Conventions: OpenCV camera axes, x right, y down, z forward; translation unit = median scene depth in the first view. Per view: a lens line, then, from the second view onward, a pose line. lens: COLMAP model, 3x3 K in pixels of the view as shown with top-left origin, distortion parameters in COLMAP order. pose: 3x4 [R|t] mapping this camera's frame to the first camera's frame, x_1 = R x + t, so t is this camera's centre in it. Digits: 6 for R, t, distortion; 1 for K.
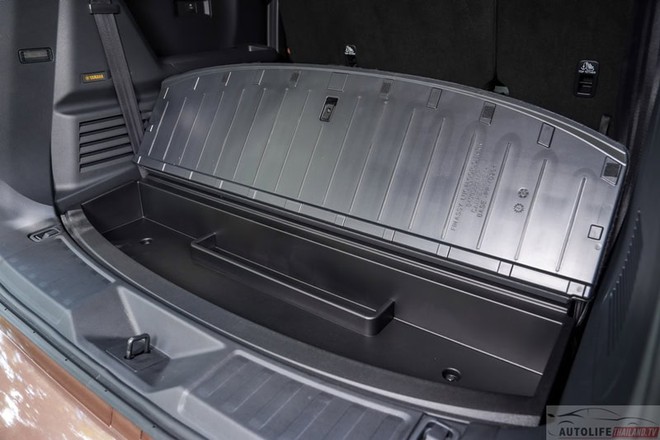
lens RADIAL K [[492.1, 0, 308.3], [0, 492.1, 218.9], [0, 0, 1]] dist [-0.000361, 0.000031]
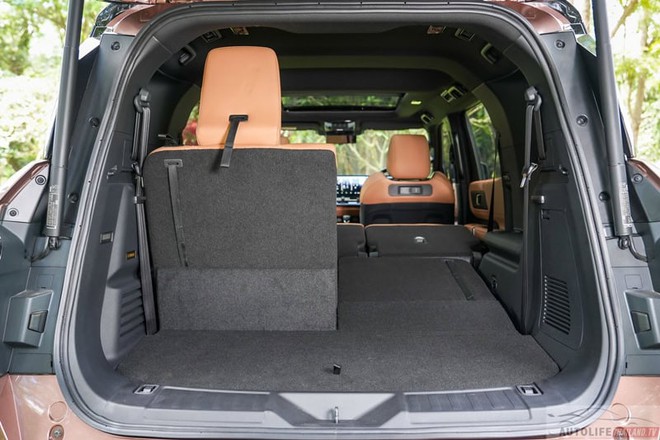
lens RADIAL K [[565.9, 0, 330.0], [0, 565.9, 220.0], [0, 0, 1]] dist [-0.010615, -0.002641]
pose [[0.798105, -0.022022, 0.602116, -0.852720], [0.246032, 0.924132, -0.292316, 0.134560], [-0.549998, 0.381439, 0.742972, -0.266478]]
